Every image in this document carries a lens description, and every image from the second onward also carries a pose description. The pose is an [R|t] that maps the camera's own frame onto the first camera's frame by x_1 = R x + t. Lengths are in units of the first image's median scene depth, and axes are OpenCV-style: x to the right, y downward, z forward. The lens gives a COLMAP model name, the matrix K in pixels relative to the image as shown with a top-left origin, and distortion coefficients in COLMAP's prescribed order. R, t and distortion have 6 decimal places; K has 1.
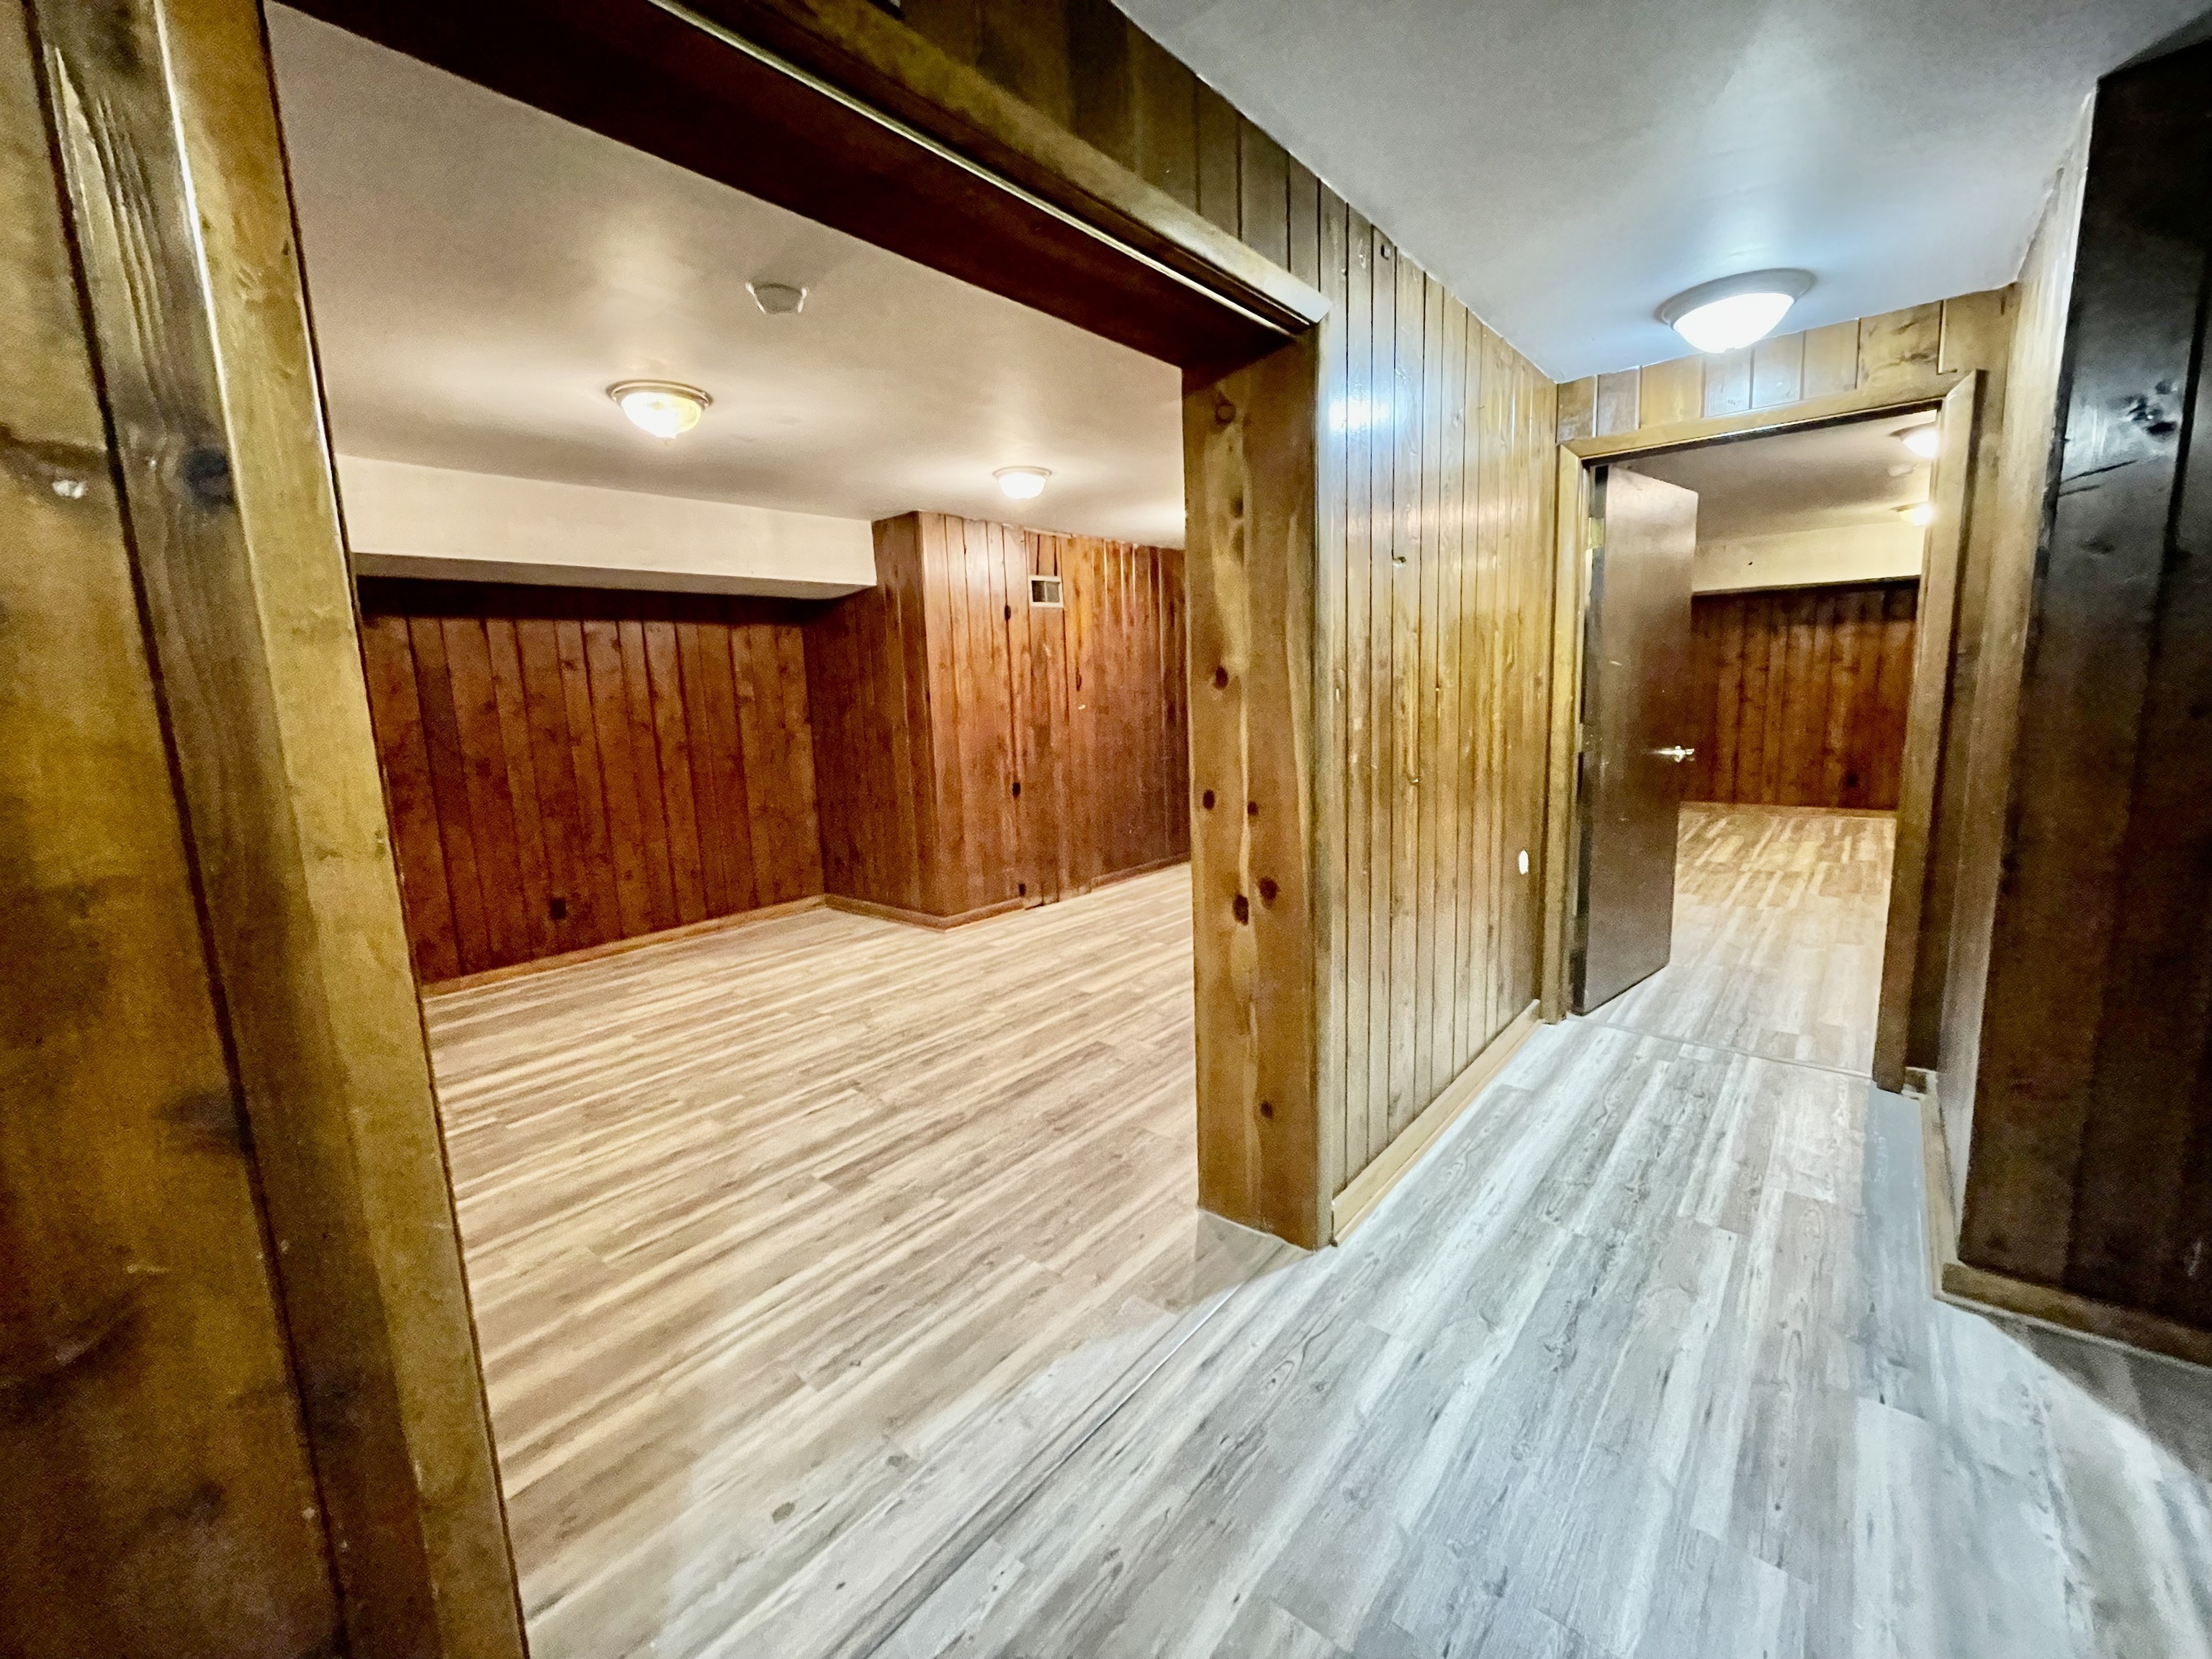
lens RADIAL K [[940.2, 0, 1106.0], [0, 940.2, 829.5], [0, 0, 1]] dist [-0.005301, -0.000243]
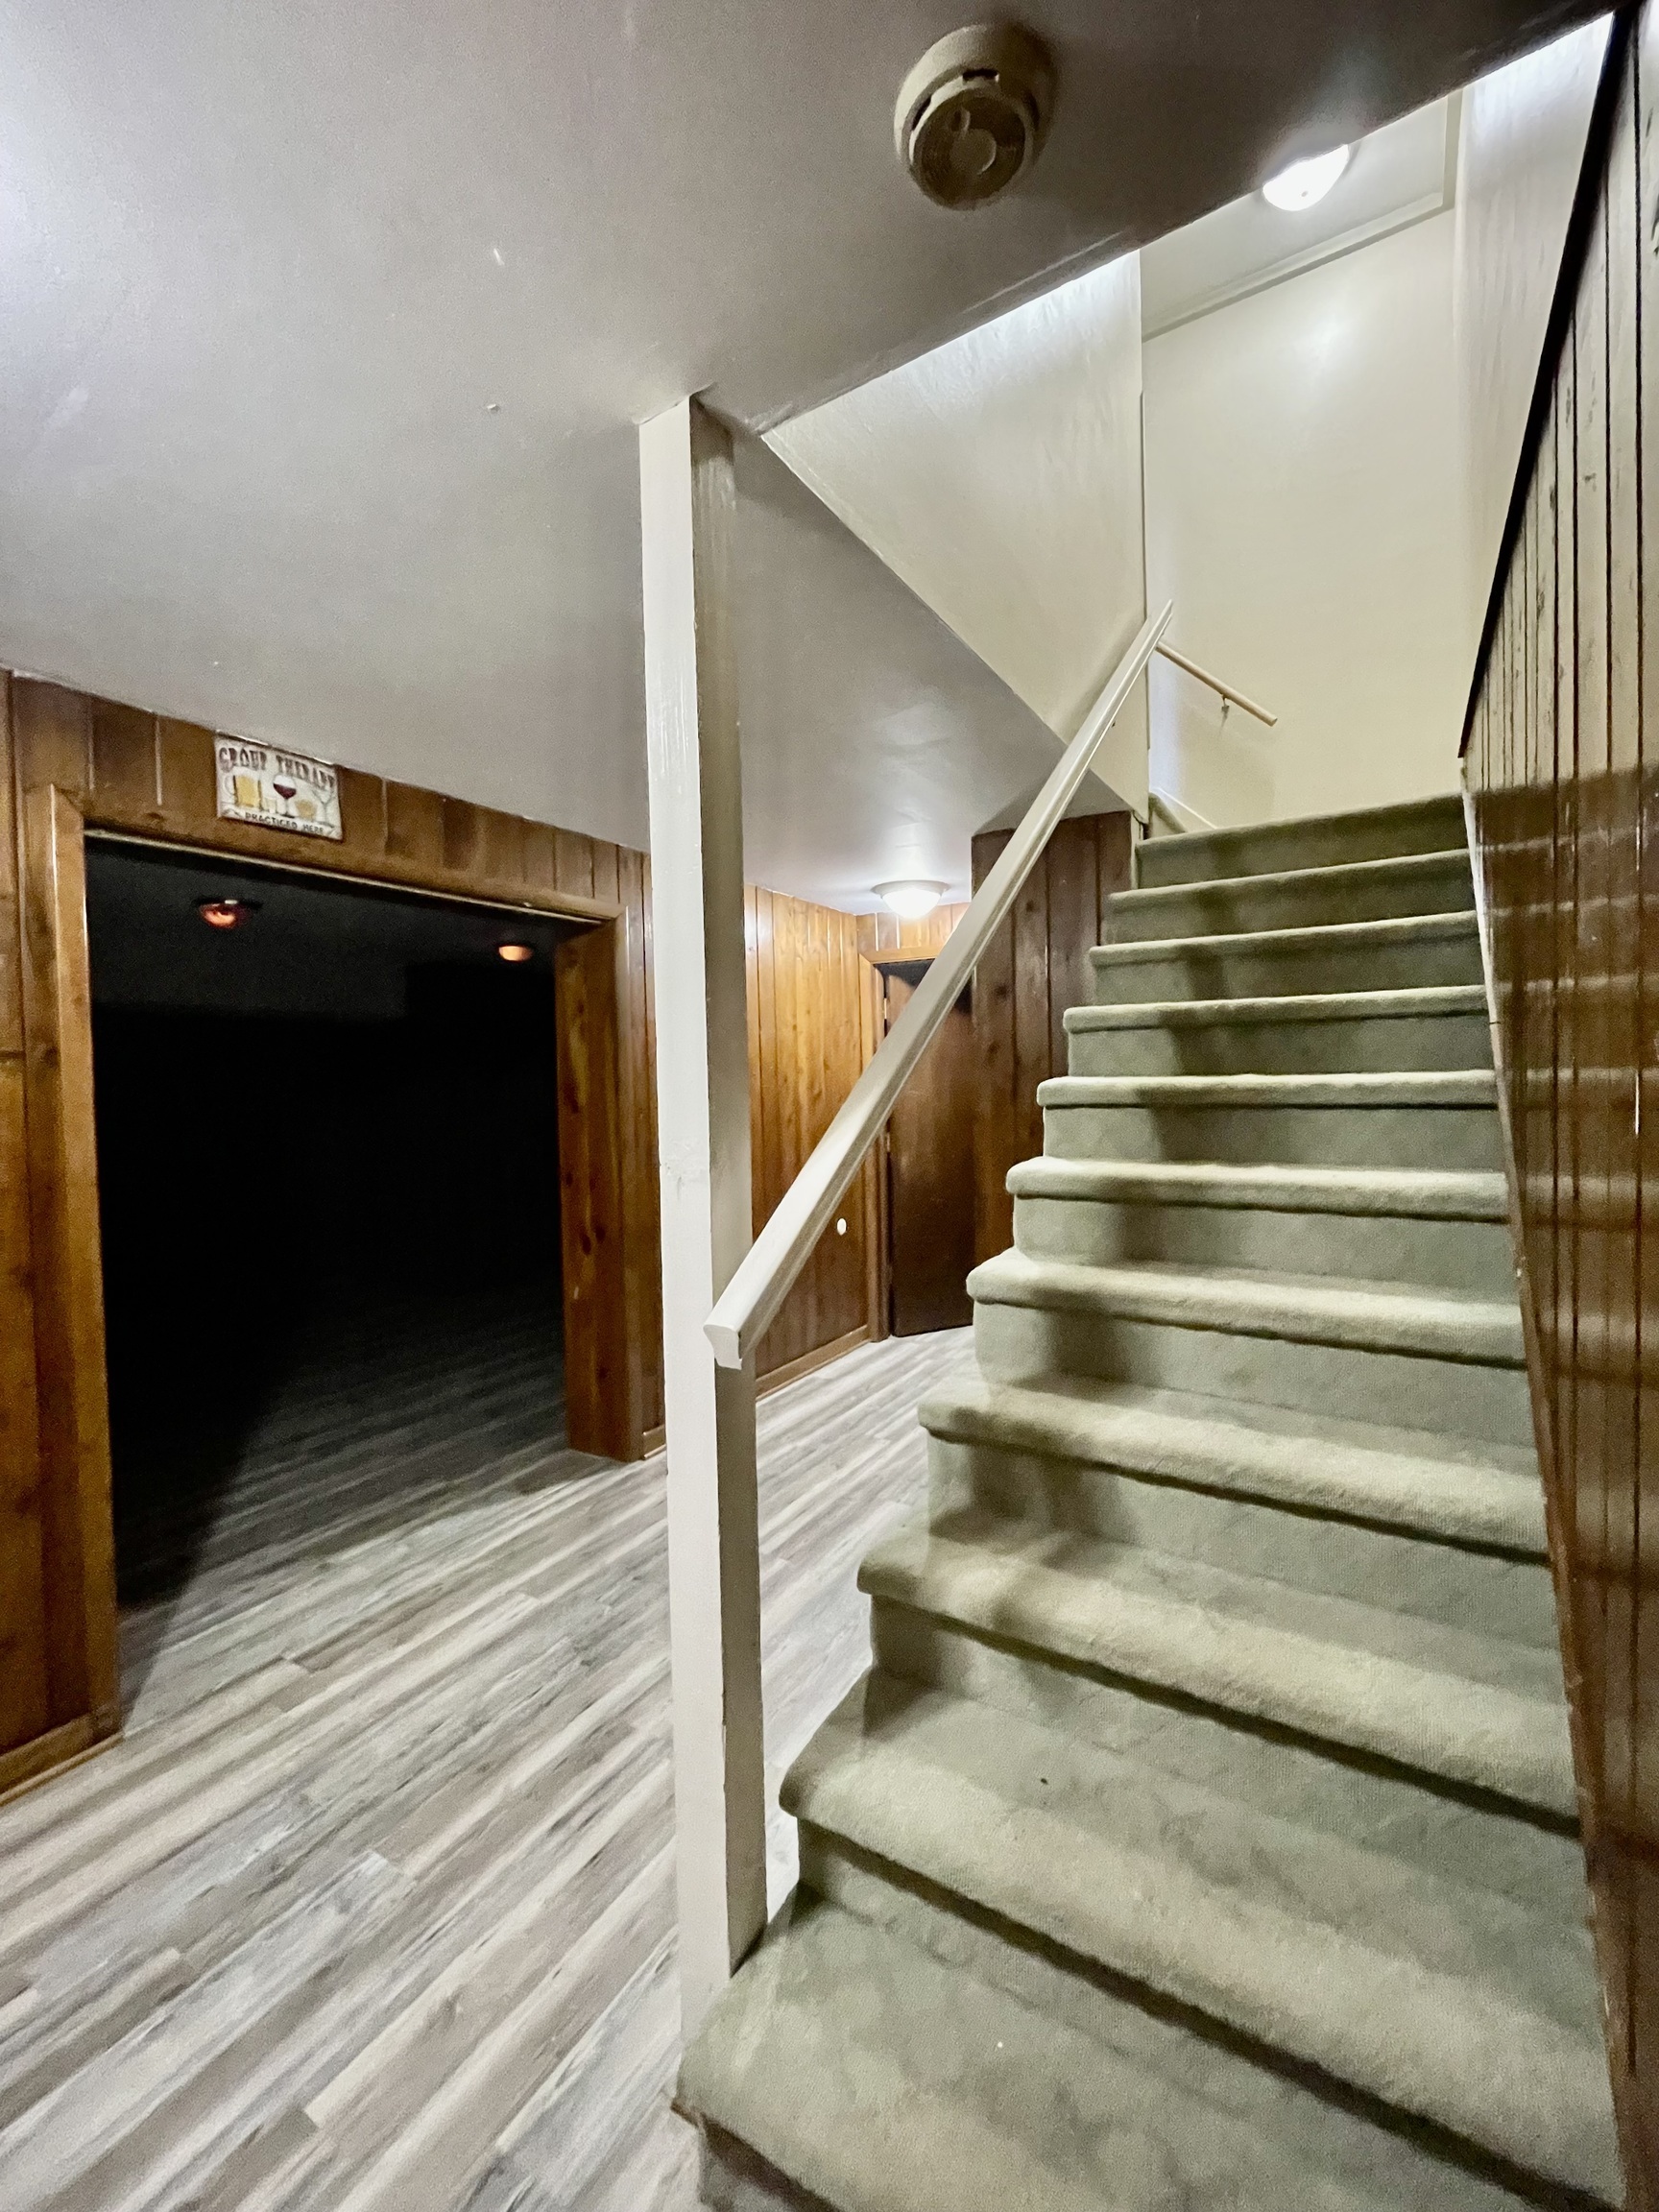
lens RADIAL K [[940.2, 0, 847.3], [0, 940.2, 1096.9], [0, 0, 1]] dist [-0.005301, -0.000243]
pose [[0.987929, 0.013489, 0.154317, 0.332298], [0.008161, 0.990286, -0.138808, 0.057849], [-0.154690, 0.138392, 0.978222, -0.696488]]
